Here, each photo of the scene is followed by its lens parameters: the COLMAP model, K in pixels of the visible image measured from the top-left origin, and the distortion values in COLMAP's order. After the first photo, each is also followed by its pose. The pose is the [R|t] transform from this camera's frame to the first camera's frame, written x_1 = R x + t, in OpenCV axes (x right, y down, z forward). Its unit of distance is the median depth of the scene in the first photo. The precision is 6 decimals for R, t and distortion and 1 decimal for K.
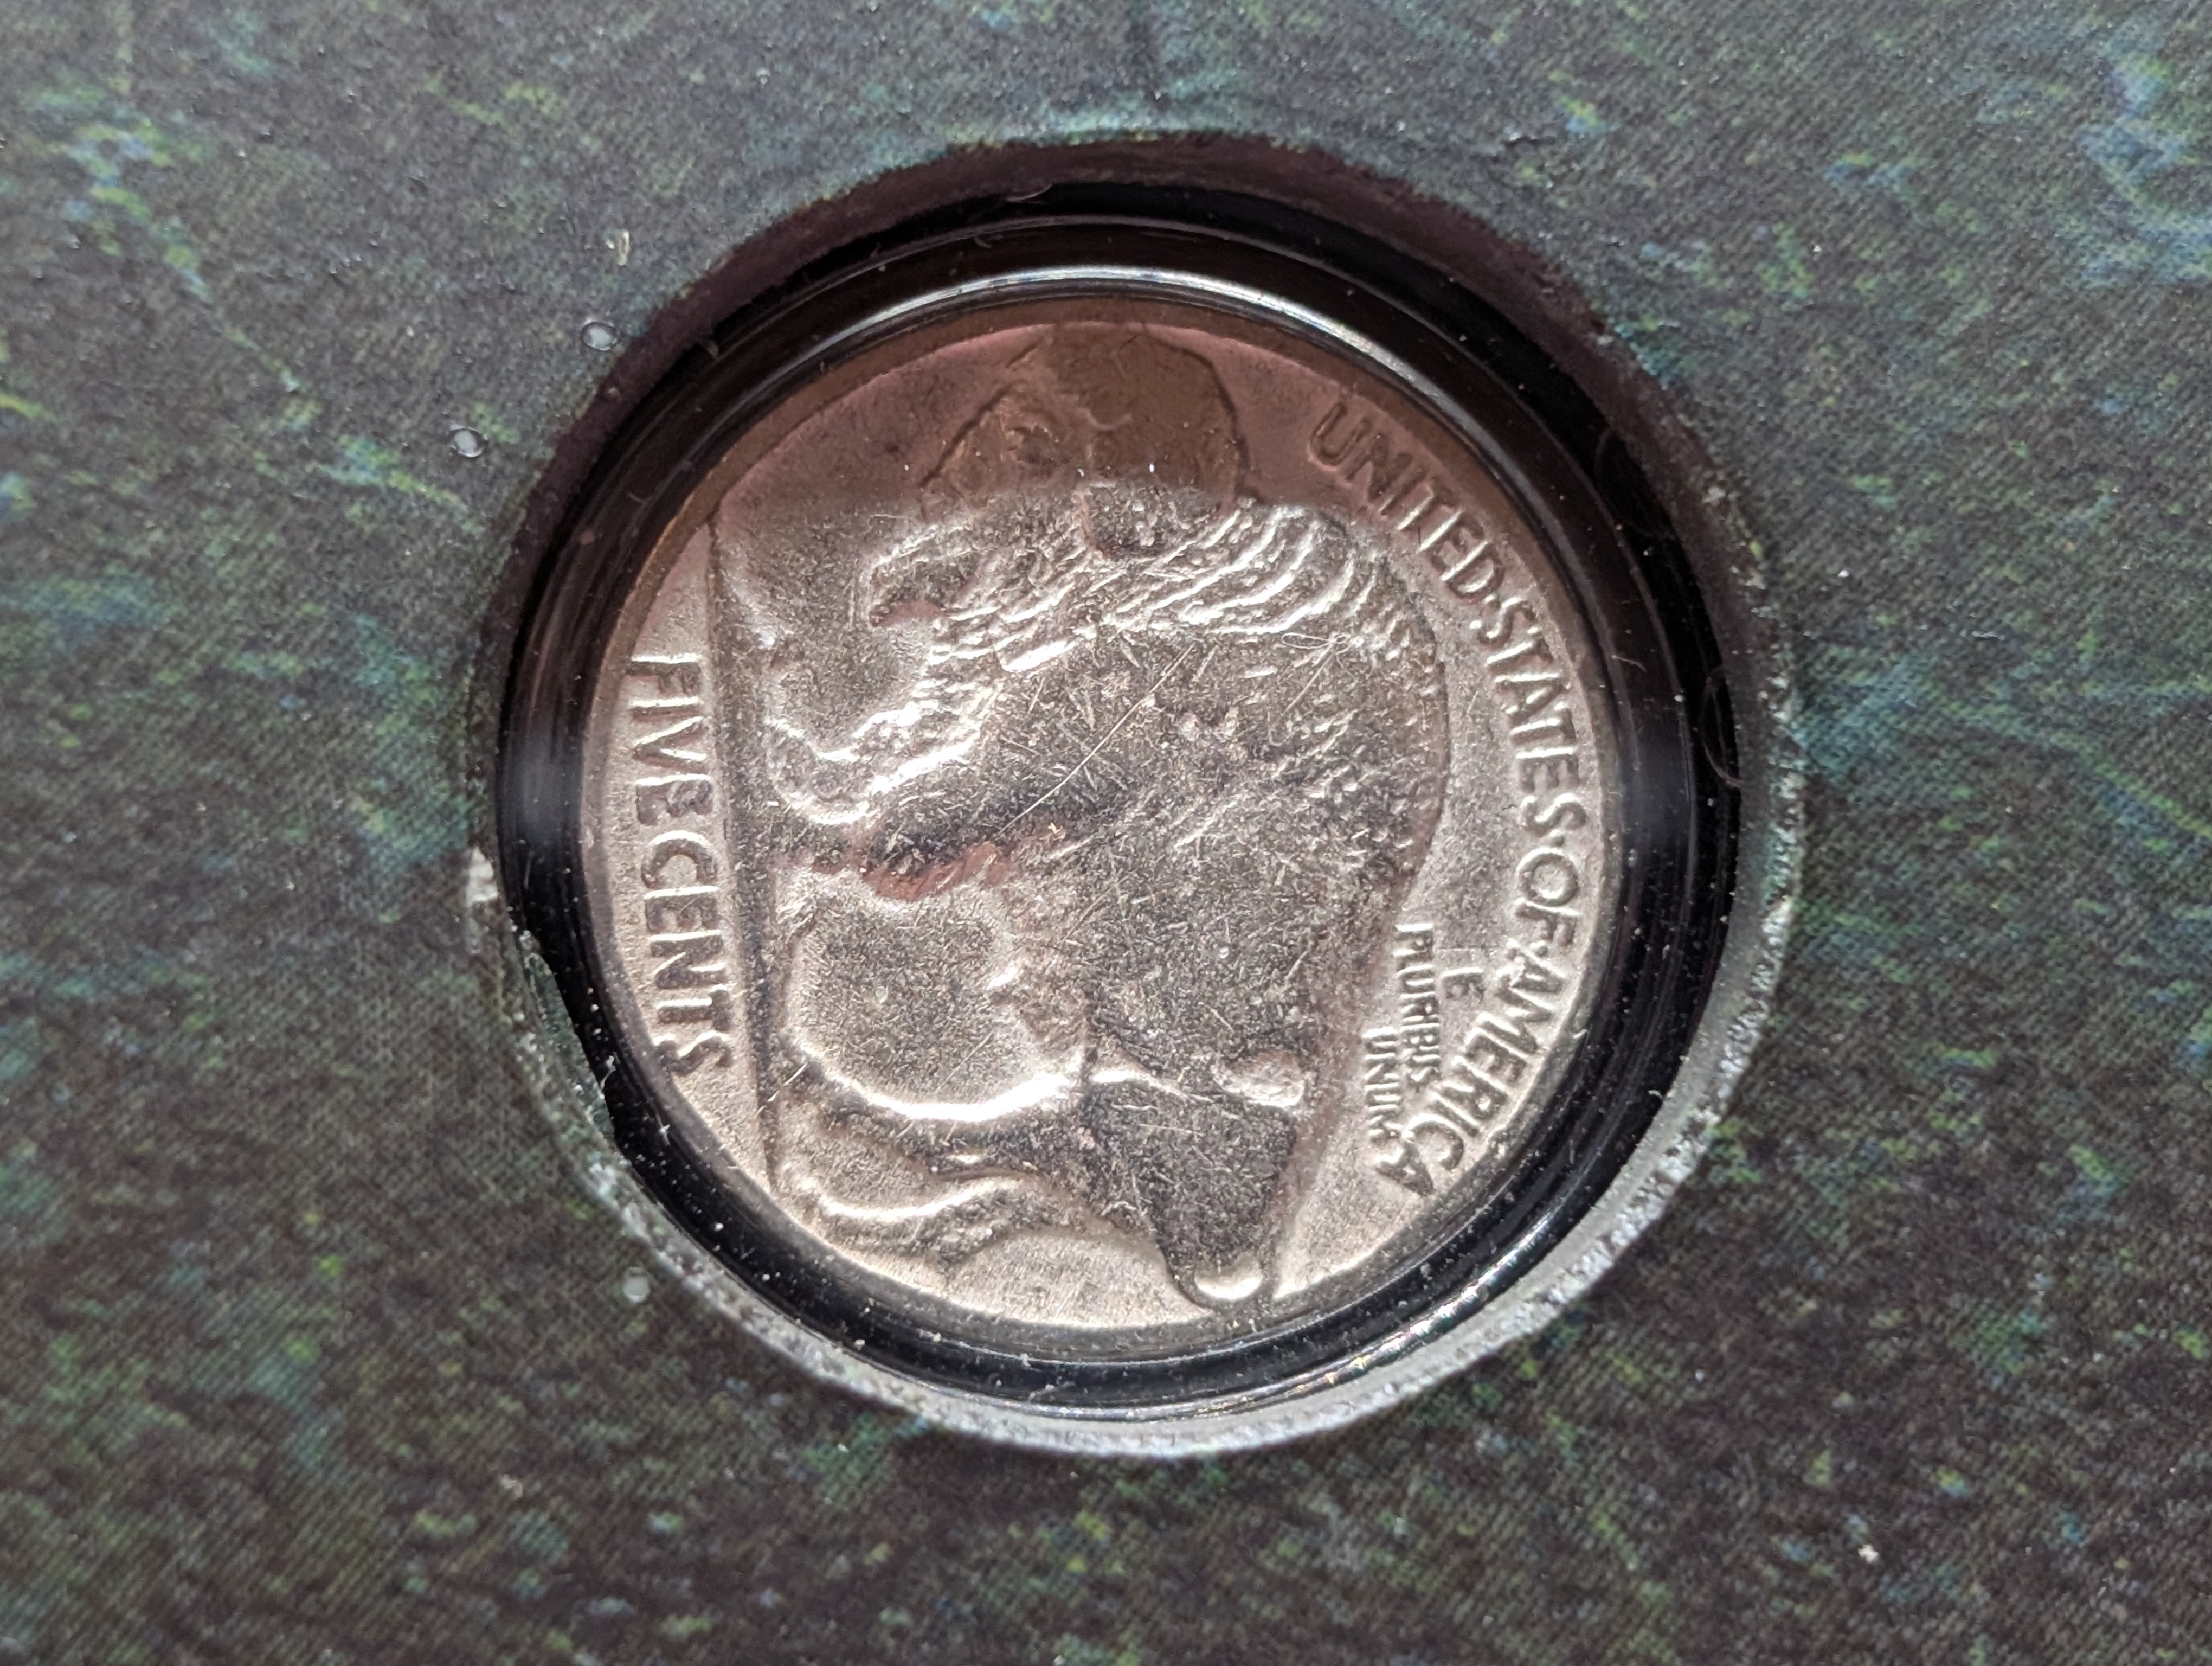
lens RADIAL K [[5332.2, 0, 1106.0], [0, 5332.2, 833.0], [0, 0, 1]] dist [0.181526, -1.178317]
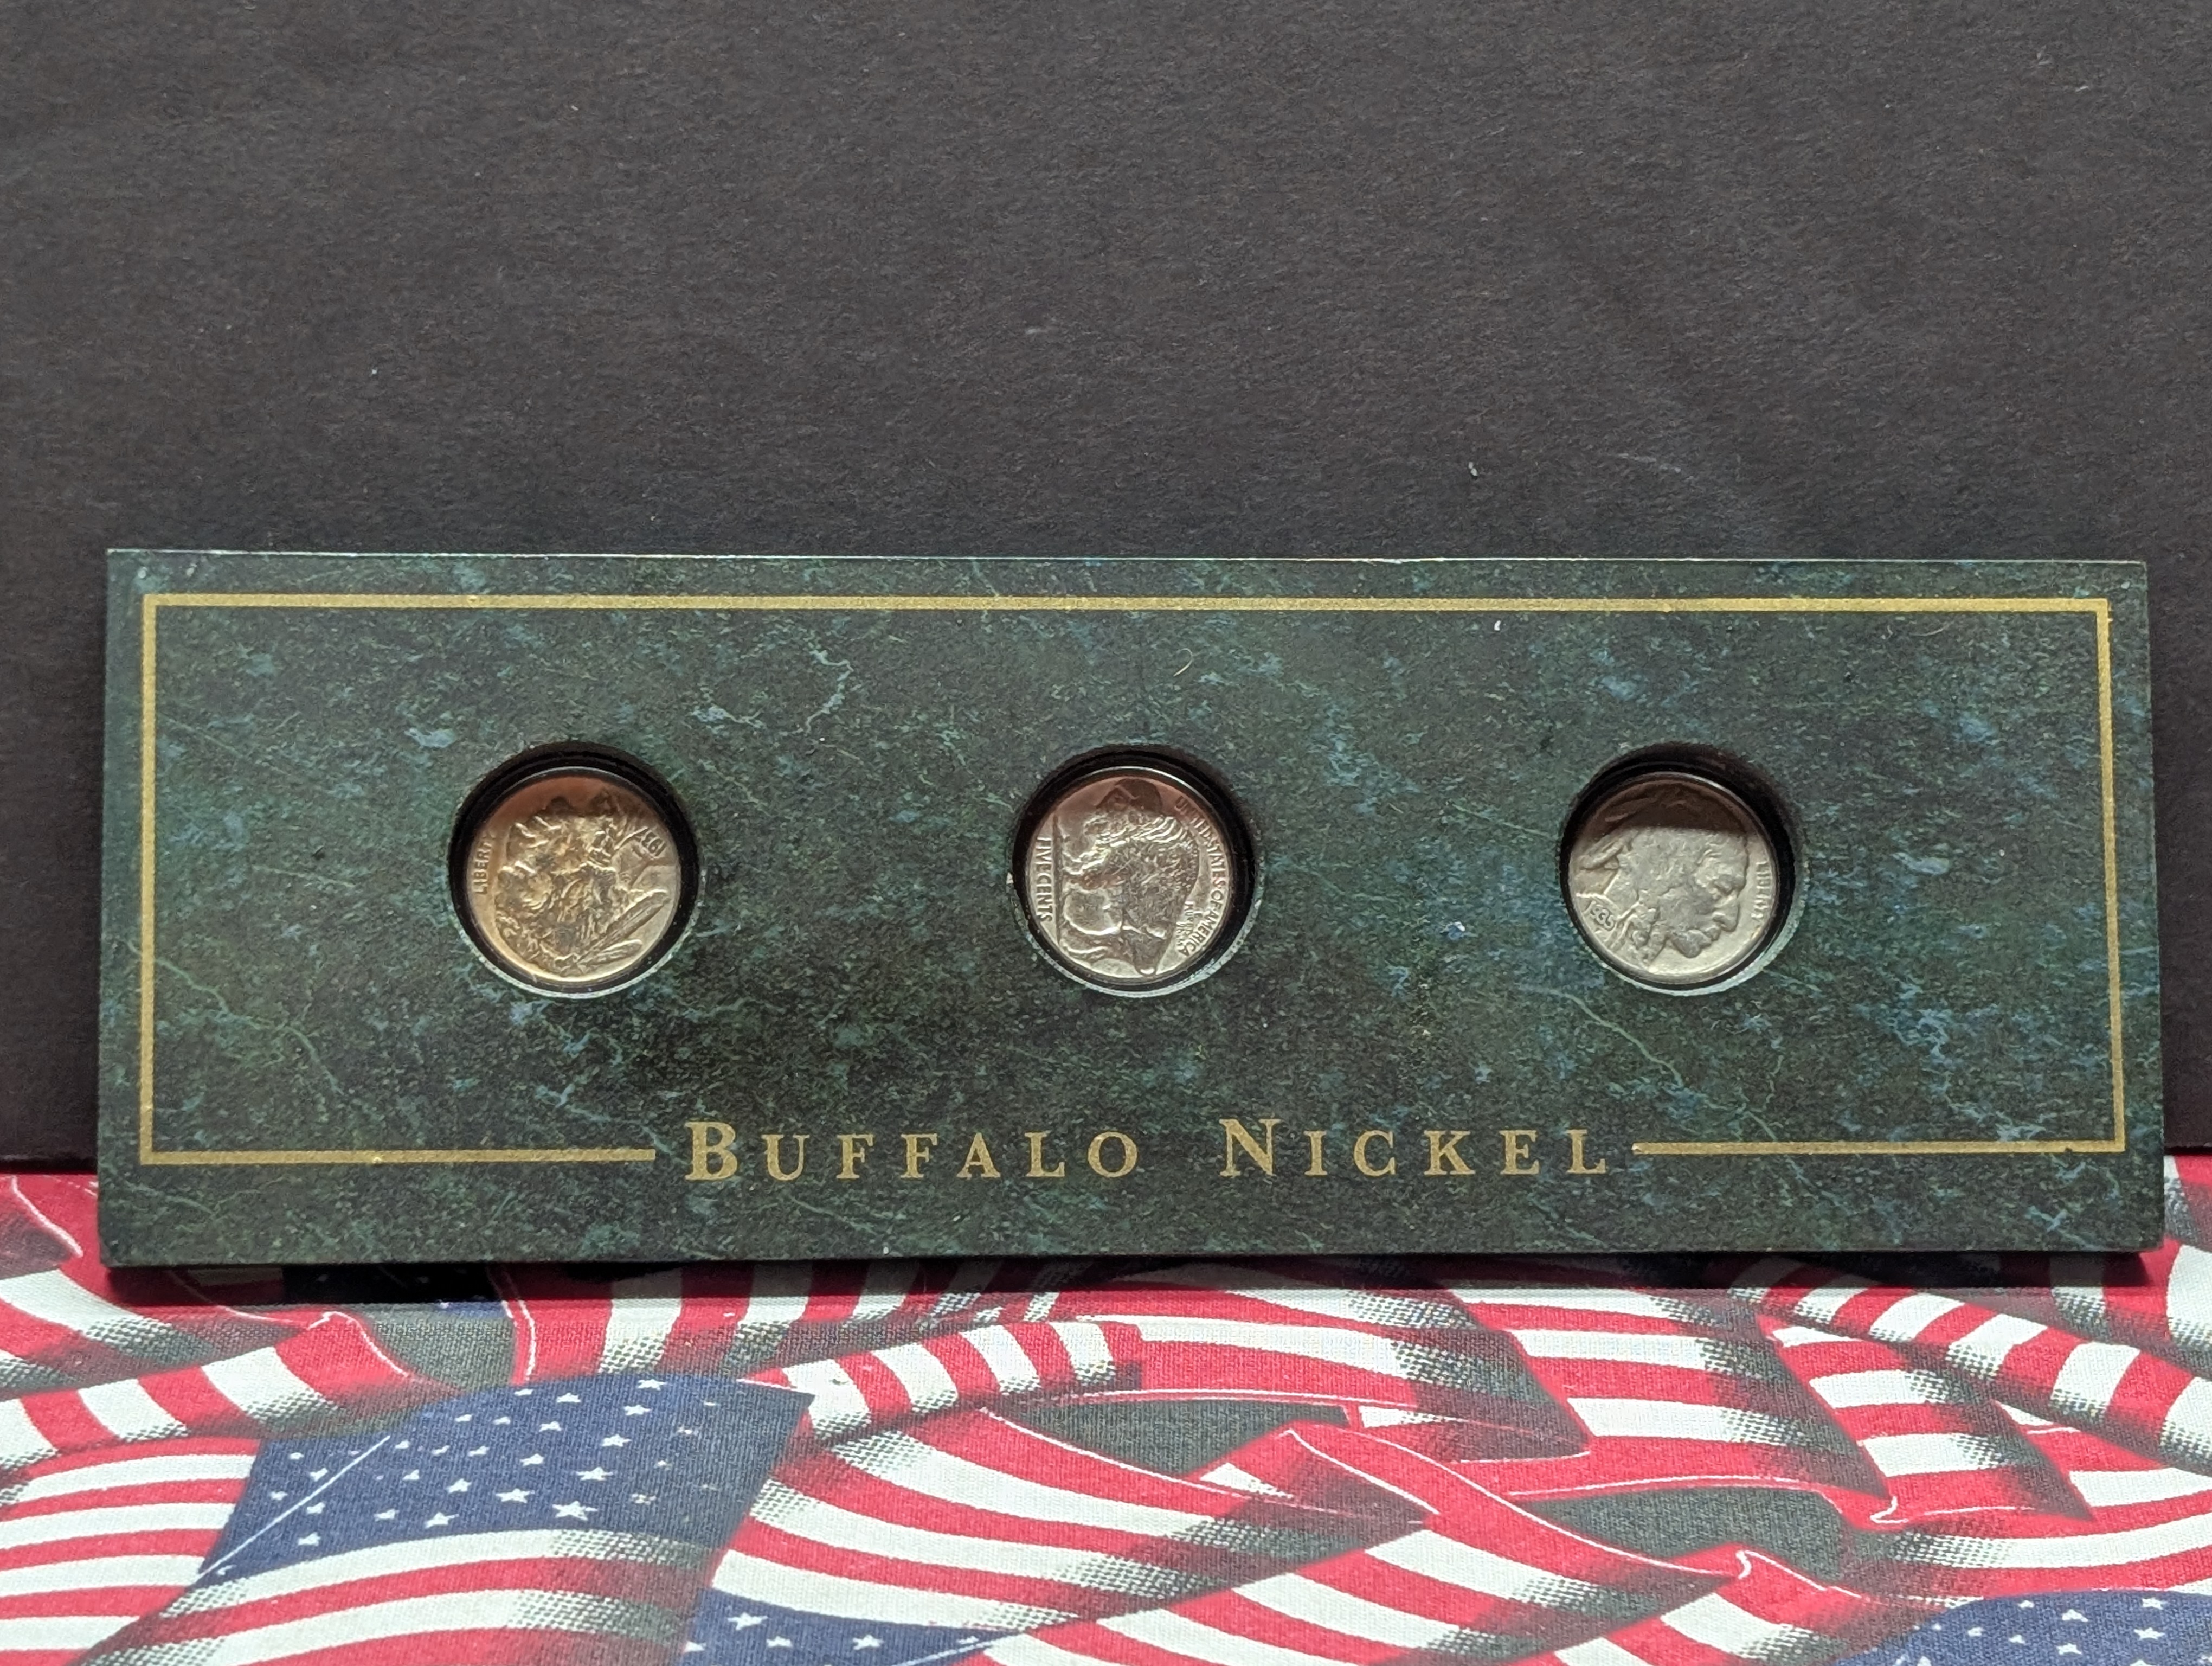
lens RADIAL K [[5332.2, 0, 1106.0], [0, 5332.2, 833.0], [0, 0, 1]] dist [0.181526, -1.178317]
pose [[0.997681, 0.068028, 0.002198, -0.036446], [-0.067909, 0.997071, -0.035185, 0.138211], [-0.004585, 0.034954, 0.999378, -4.127742]]
